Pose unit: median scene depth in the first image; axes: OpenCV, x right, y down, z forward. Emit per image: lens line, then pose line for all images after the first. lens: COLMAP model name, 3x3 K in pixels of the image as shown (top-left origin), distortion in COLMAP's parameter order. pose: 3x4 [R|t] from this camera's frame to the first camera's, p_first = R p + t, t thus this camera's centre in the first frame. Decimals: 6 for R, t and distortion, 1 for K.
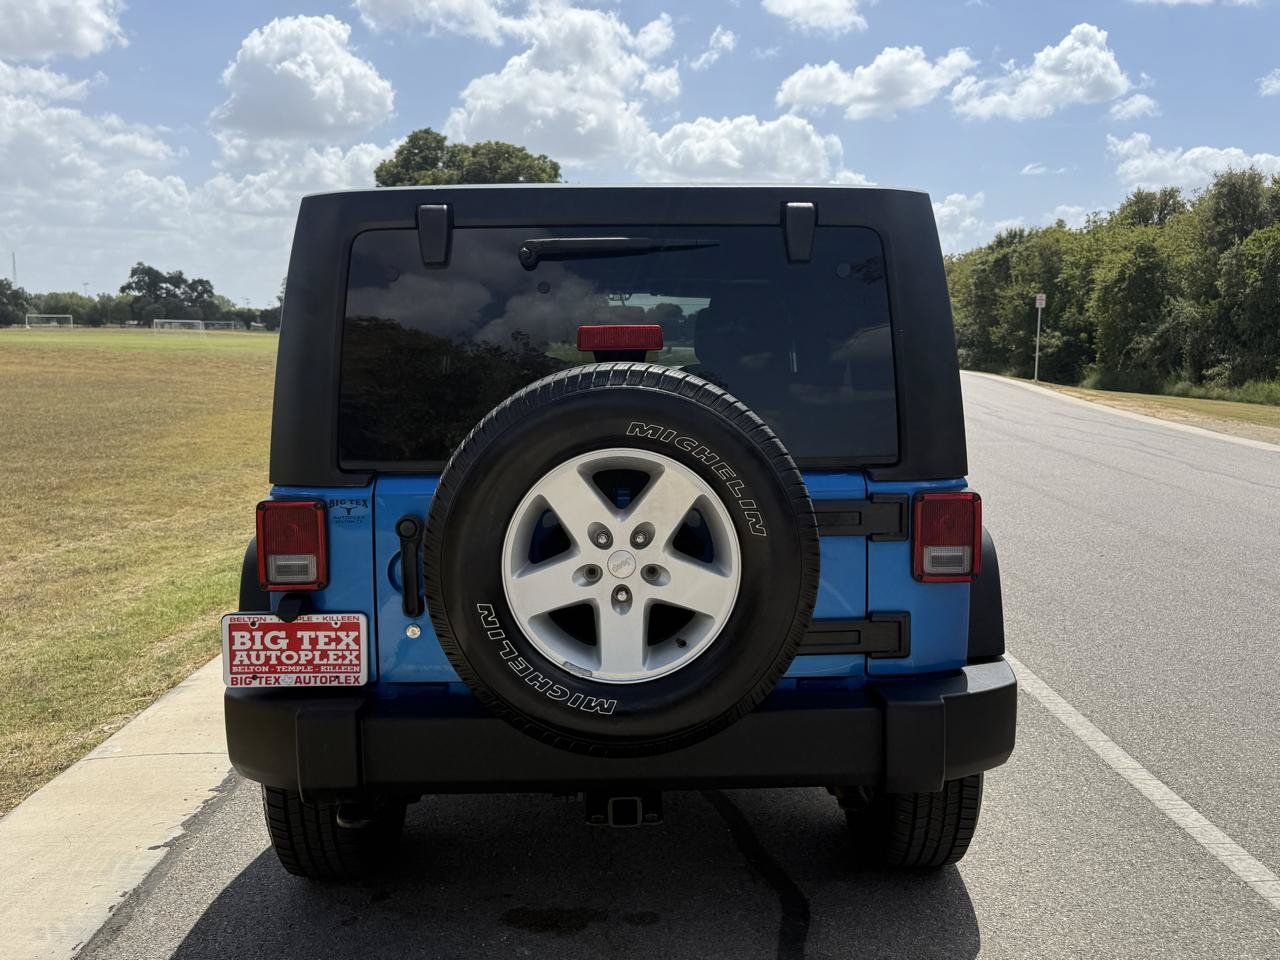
lens RADIAL K [[1308.3, 0, 635.3], [0, 1308.3, 478.2], [0, 0, 1]] dist [0.172310, -0.361831]
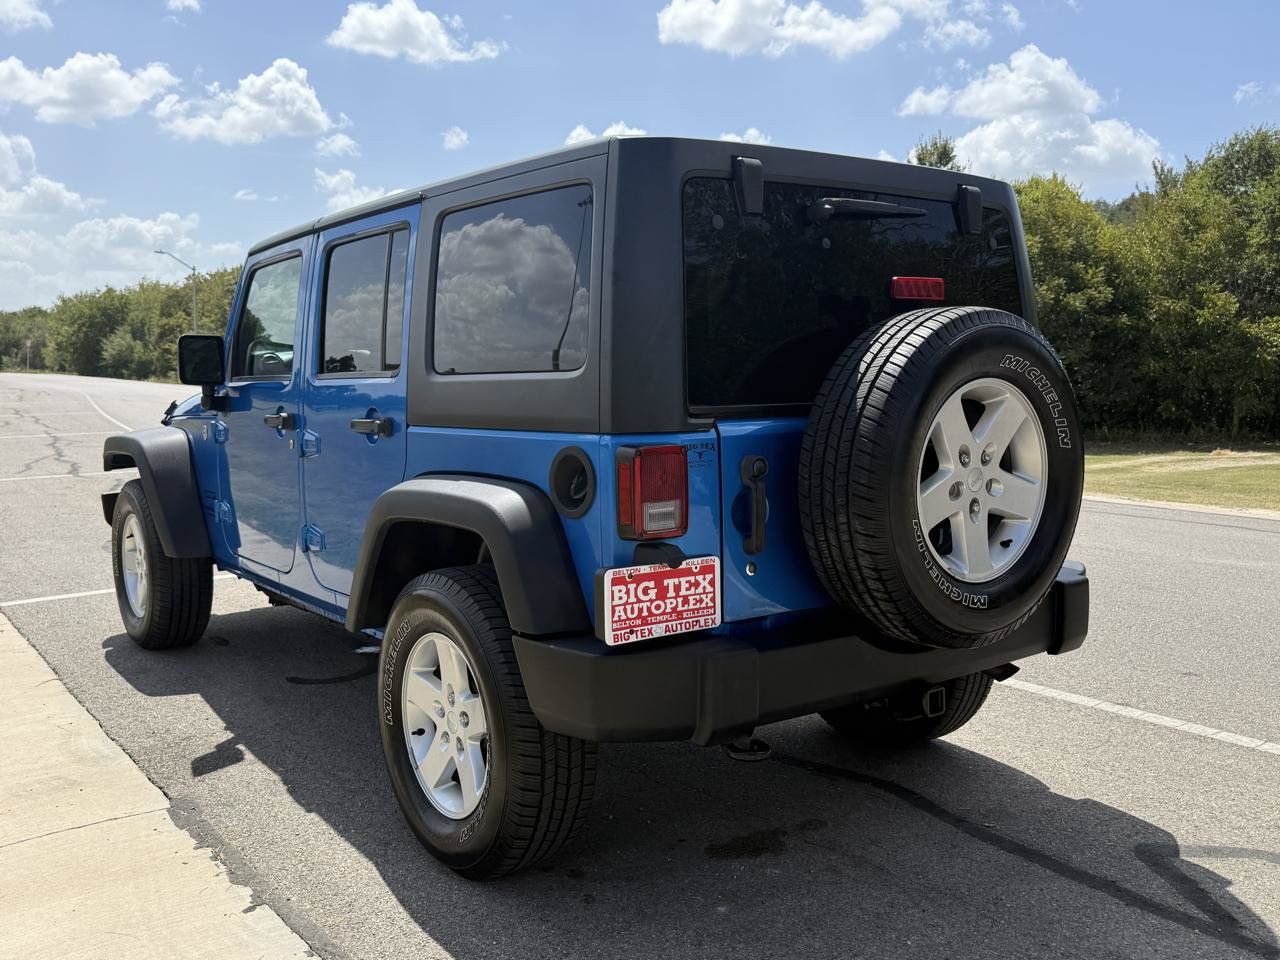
lens RADIAL K [[1321.7, 0, 640.0], [0, 1321.7, 480.0], [0, 0, 1]] dist [0.146019, -0.243716]
pose [[0.778299, -0.056851, 0.625315, -0.778063], [0.073108, 0.997324, -0.000321, 0.035638], [-0.623623, 0.045965, 0.780372, 0.208477]]
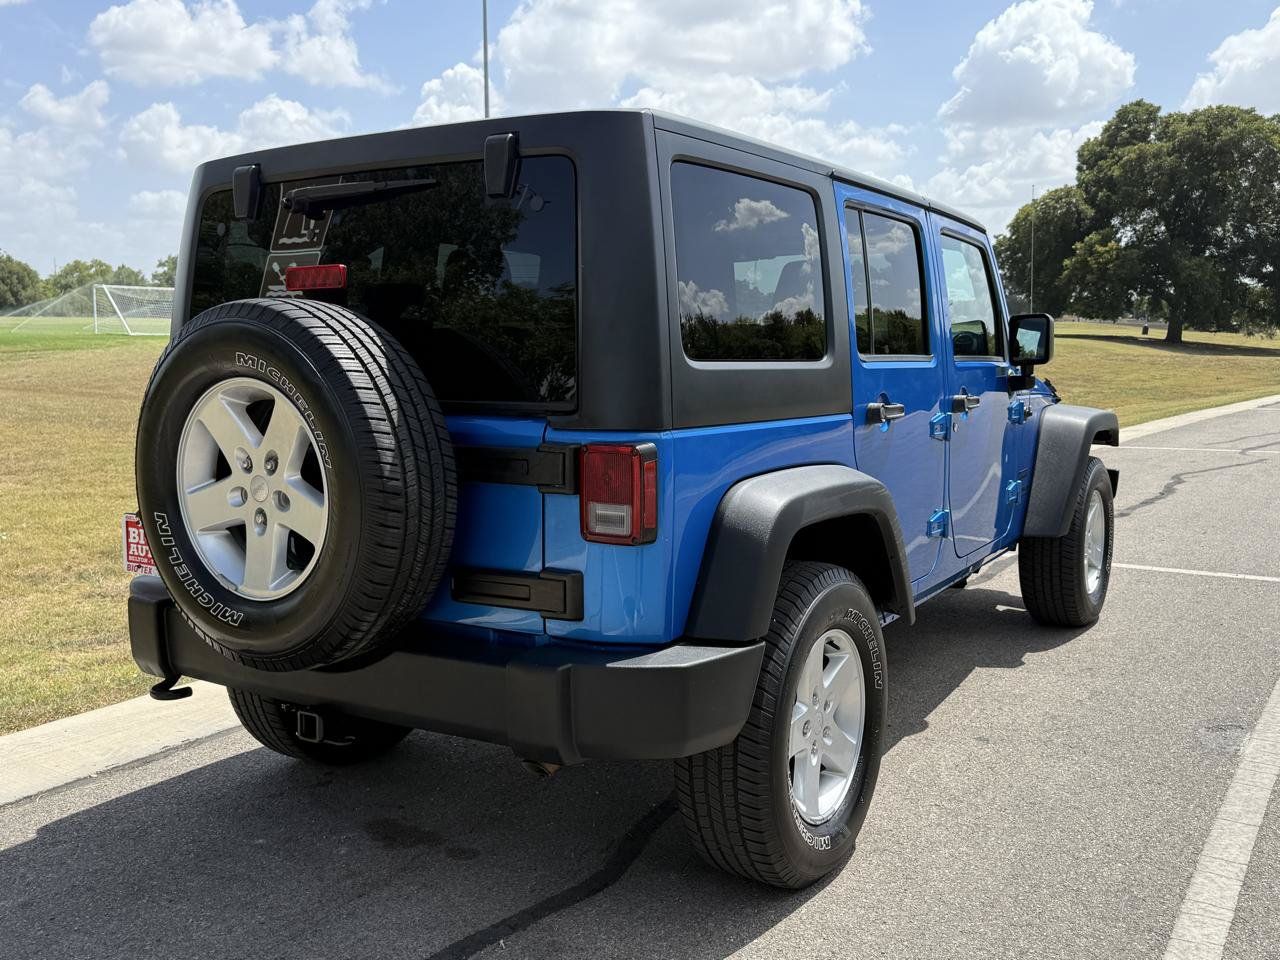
lens RADIAL K [[1273.7, 0, 525.5], [0, 1273.7, 481.8], [0, 0, 1]] dist [0.066399, -0.001569]
pose [[0.821415, 0.074100, -0.565496, 0.579331], [-0.066469, 0.997205, 0.034120, 0.008702], [0.566444, 0.009562, 0.824045, 0.209356]]
